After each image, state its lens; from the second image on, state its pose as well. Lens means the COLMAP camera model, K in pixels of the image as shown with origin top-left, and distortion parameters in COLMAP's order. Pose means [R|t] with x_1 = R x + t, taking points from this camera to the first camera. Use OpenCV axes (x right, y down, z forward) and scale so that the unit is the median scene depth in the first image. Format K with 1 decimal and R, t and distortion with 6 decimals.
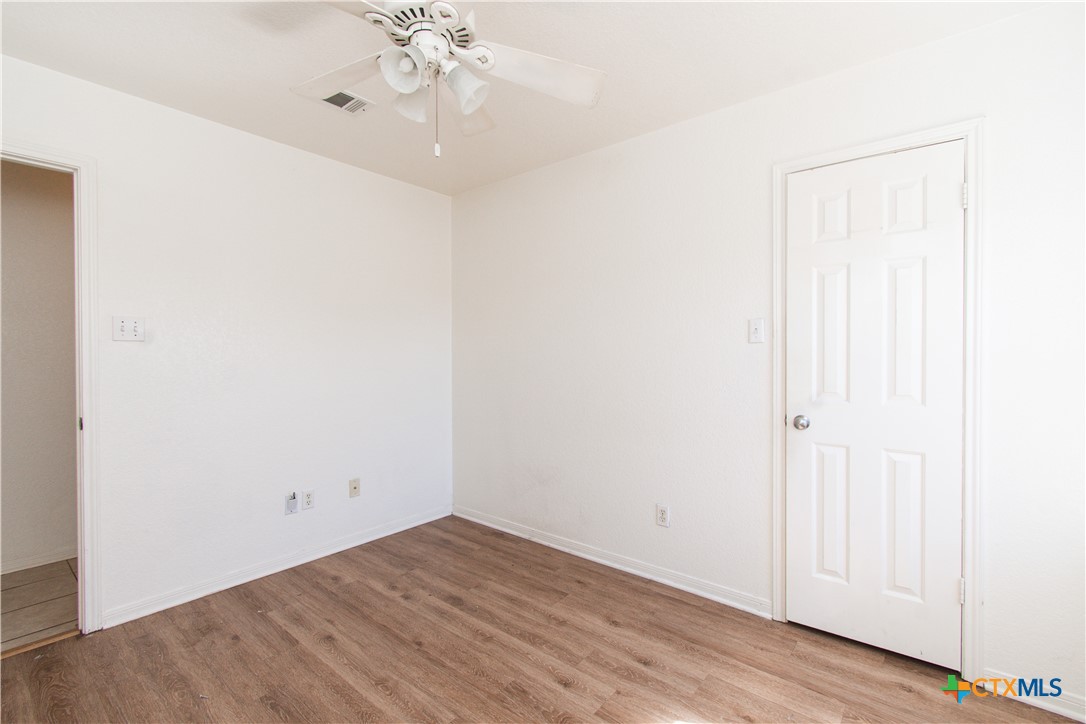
lens RADIAL K [[486.7, 0, 539.6], [0, 486.7, 357.9], [0, 0, 1]] dist [0.003586, -0.001670]
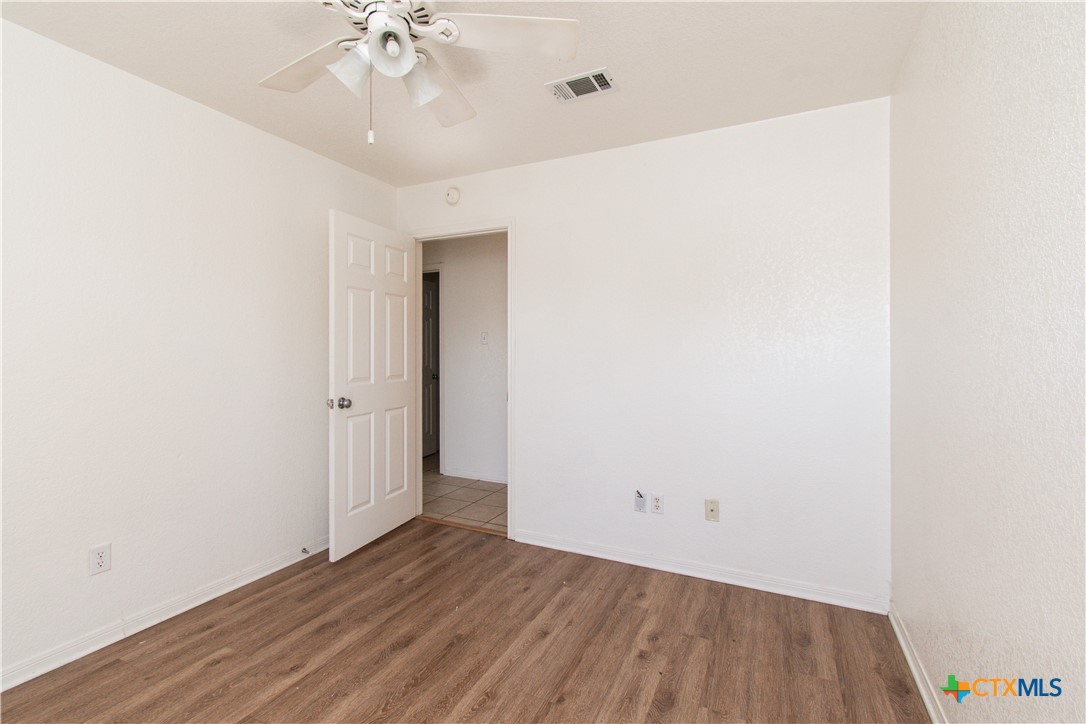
lens RADIAL K [[486.7, 0, 544.1], [0, 486.7, 352.3], [0, 0, 1]] dist [0.003586, -0.001670]
pose [[0.233834, 0.005252, -0.972262, 0.498271], [-0.011675, 0.999928, 0.002593, -0.006547], [0.972206, 0.010745, 0.233879, 0.700193]]
